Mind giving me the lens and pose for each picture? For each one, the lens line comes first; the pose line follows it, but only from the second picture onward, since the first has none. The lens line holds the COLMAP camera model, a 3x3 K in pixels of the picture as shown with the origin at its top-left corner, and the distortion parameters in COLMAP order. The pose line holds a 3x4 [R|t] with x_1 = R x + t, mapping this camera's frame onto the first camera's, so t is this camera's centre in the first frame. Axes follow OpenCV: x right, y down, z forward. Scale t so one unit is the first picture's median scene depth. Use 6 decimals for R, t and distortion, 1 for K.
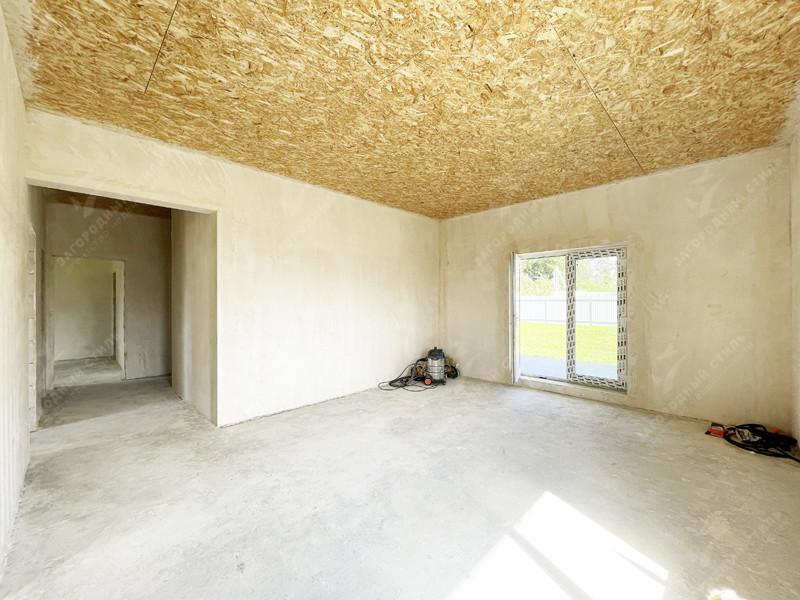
lens RADIAL K [[330.4, 0, 396.1], [0, 330.4, 297.9], [0, 0, 1]] dist [-0.002976, 0.000222]
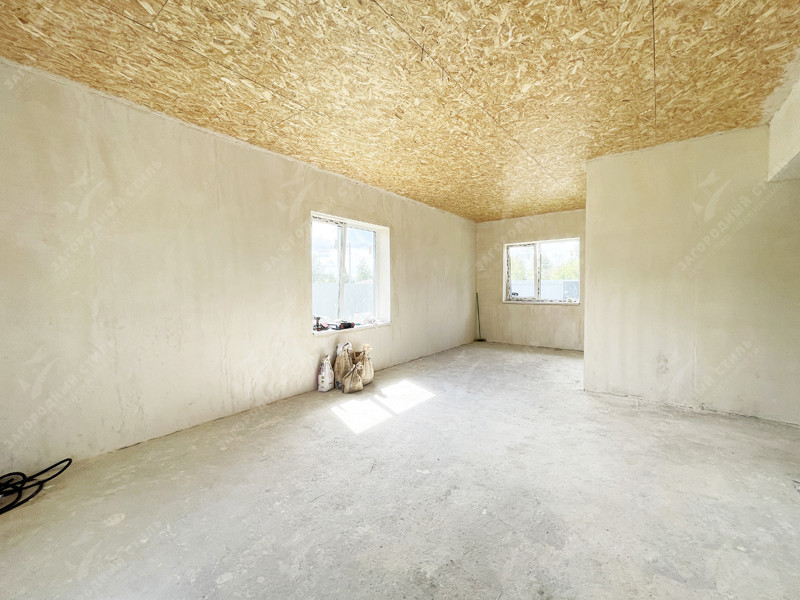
lens RADIAL K [[330.4, 0, 396.1], [0, 330.4, 297.9], [0, 0, 1]] dist [-0.002976, 0.000222]
pose [[-0.993327, 0.013528, -0.114538, 0.298593], [0.010562, 0.999594, 0.026464, 0.015204], [0.114849, 0.025078, -0.993066, 1.526484]]
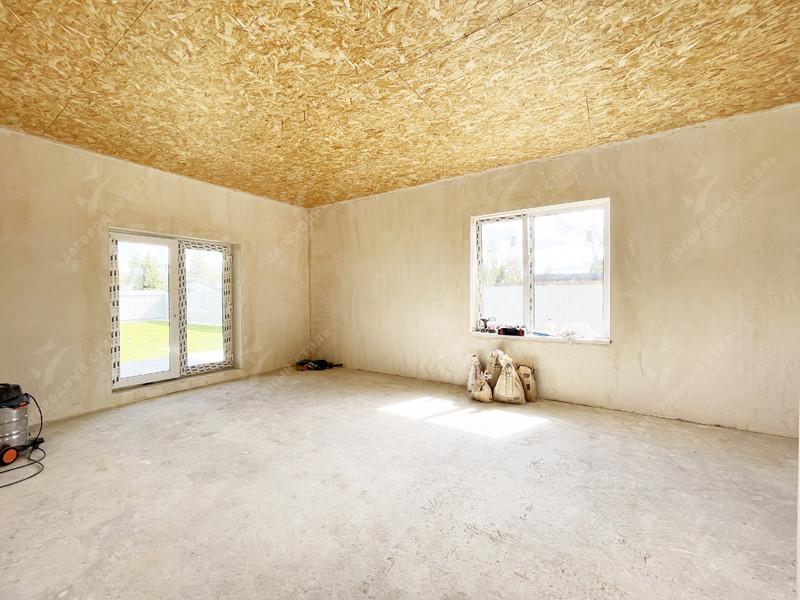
lens RADIAL K [[322.5, 0, 401.7], [0, 322.5, 298.2], [0, 0, 1]] dist [-0.001407, 0.000204]
pose [[-0.213697, -0.006087, 0.976881, -0.708684], [0.000465, 0.999980, 0.006333, 0.032389], [-0.976900, 0.001808, -0.213689, 0.806349]]
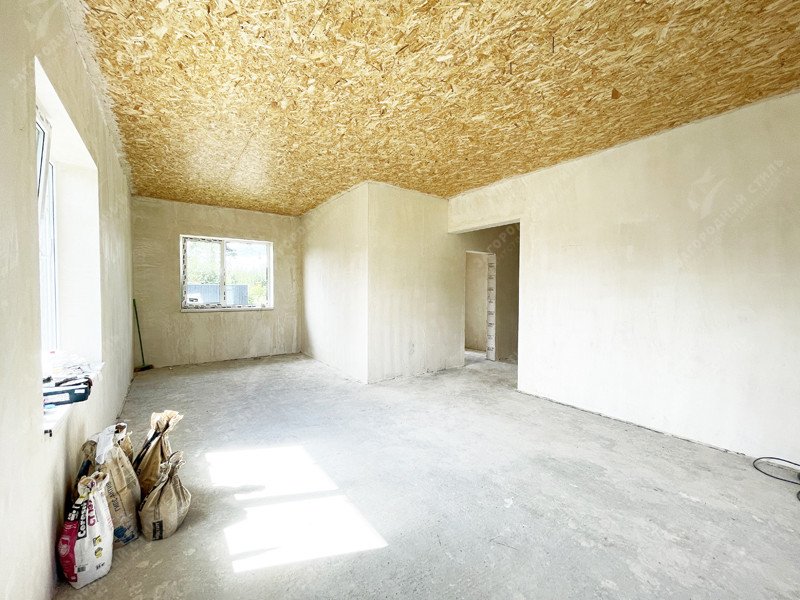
lens RADIAL K [[330.4, 0, 396.1], [0, 330.4, 297.9], [0, 0, 1]] dist [-0.002976, 0.000222]
pose [[-0.175036, 0.025374, -0.984235, 0.786198], [0.002463, 0.999676, 0.025334, 0.003947], [0.984559, 0.002010, -0.175041, 0.766922]]
